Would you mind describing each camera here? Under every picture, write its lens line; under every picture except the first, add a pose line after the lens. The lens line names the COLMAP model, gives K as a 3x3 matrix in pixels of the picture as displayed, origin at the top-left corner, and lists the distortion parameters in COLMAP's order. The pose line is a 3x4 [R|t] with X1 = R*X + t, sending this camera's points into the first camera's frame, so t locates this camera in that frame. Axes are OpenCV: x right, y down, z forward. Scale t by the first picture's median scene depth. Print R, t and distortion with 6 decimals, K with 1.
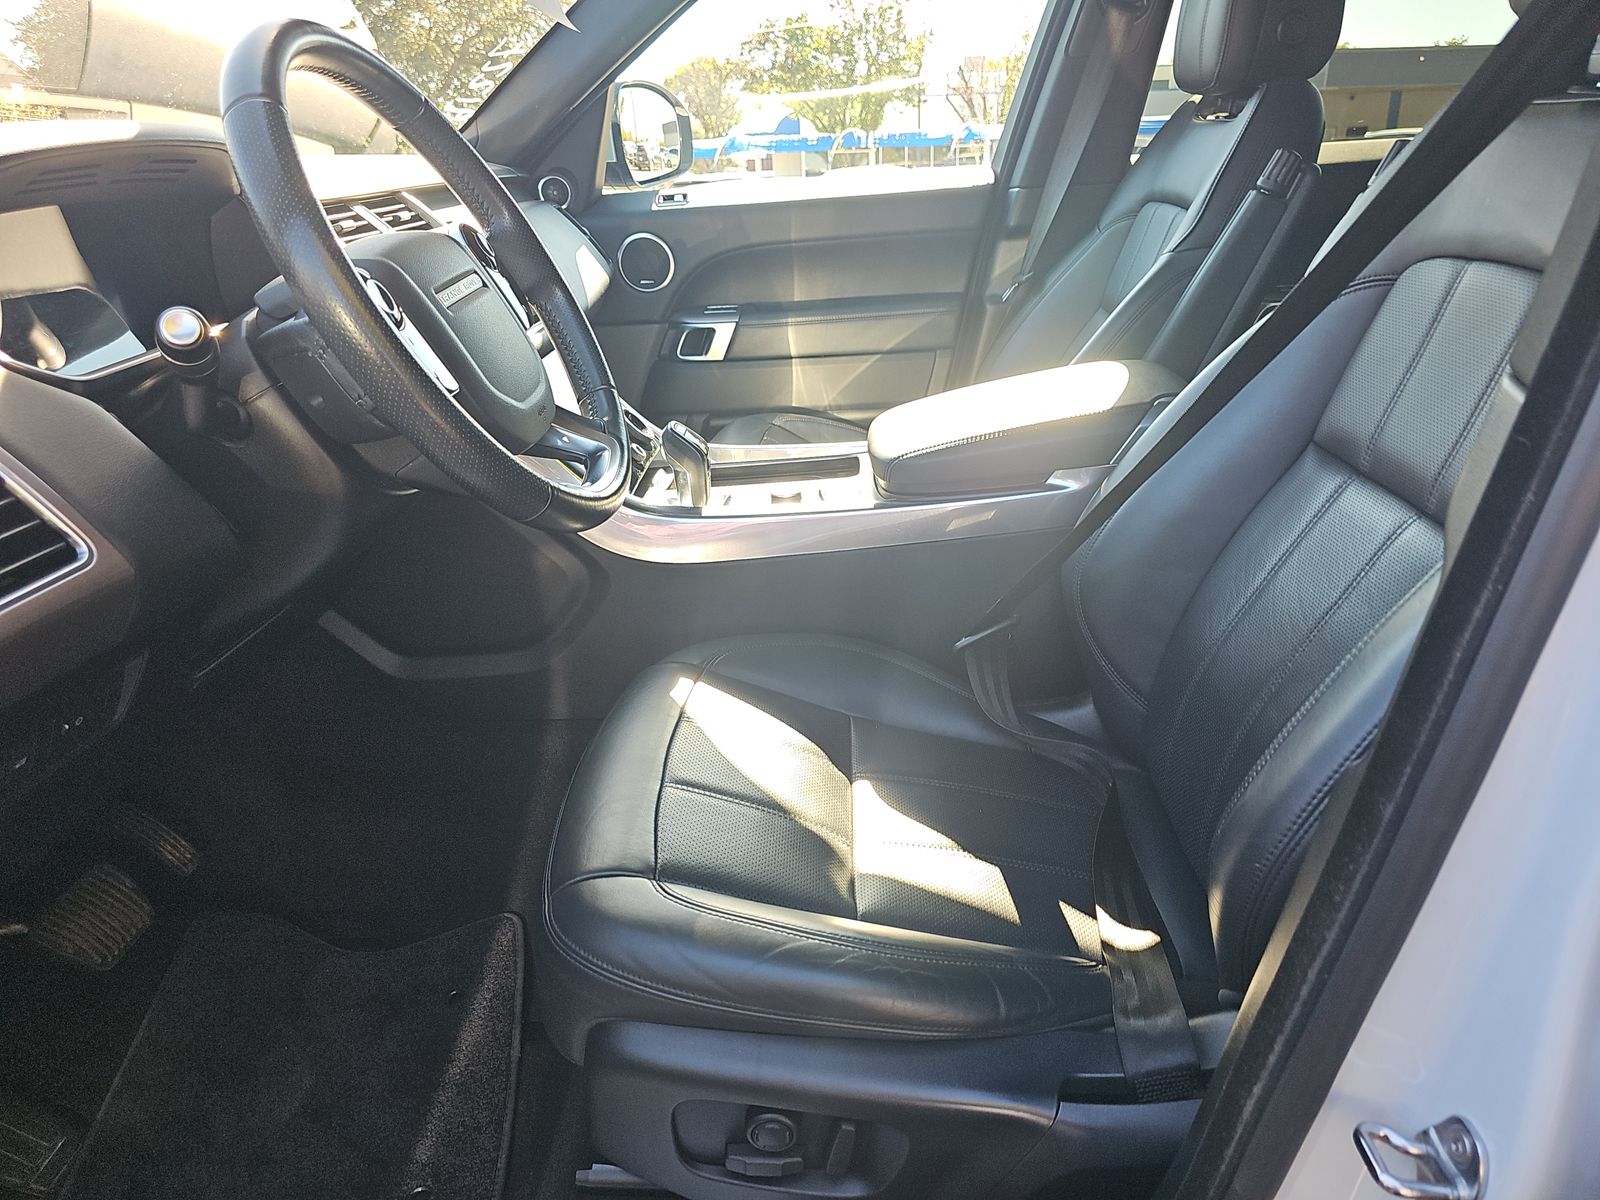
lens RADIAL K [[1066.0, 0, 809.3], [0, 1066.0, 651.3], [0, 0, 1]] dist [0.026081, -0.015330]
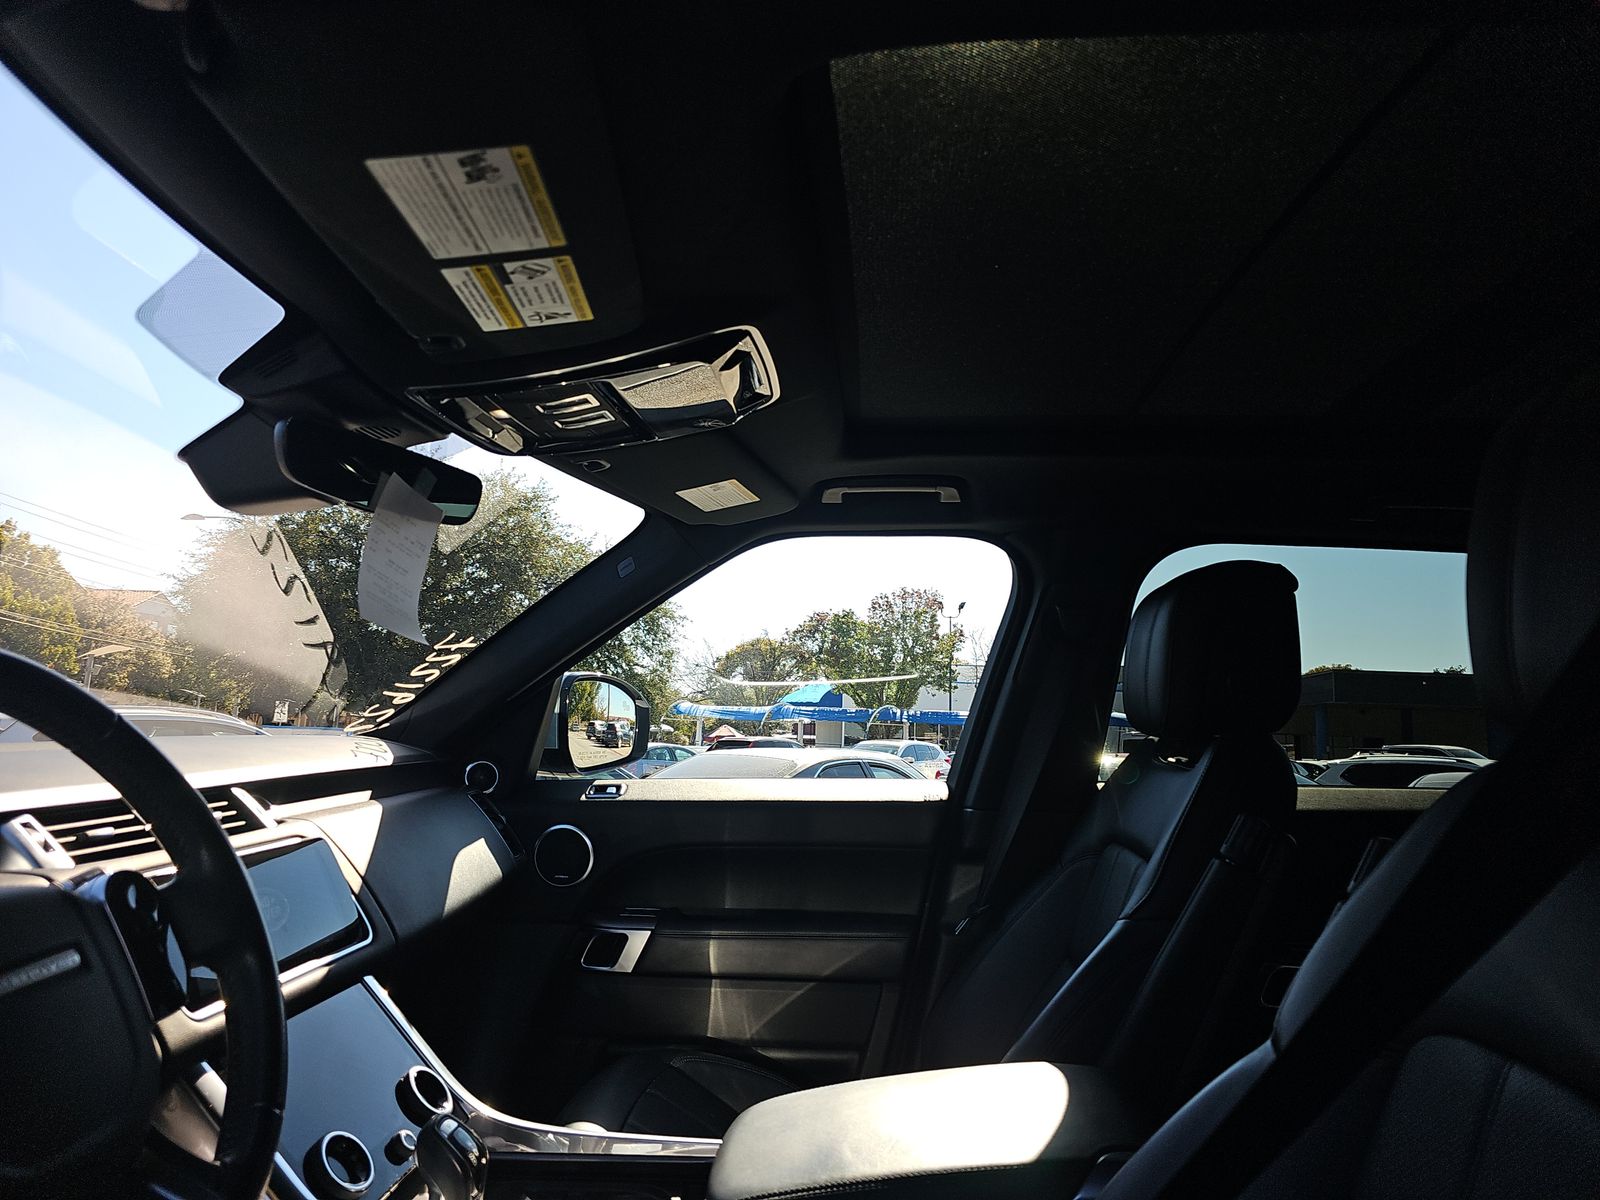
lens RADIAL K [[1066.0, 0, 800.1], [0, 1066.0, 599.4], [0, 0, 1]] dist [0.026081, -0.015330]
pose [[0.996179, 0.053811, -0.068786, 0.094035], [-0.081624, 0.853781, -0.514195, -0.100120], [0.031059, 0.517845, 0.854911, 0.126699]]
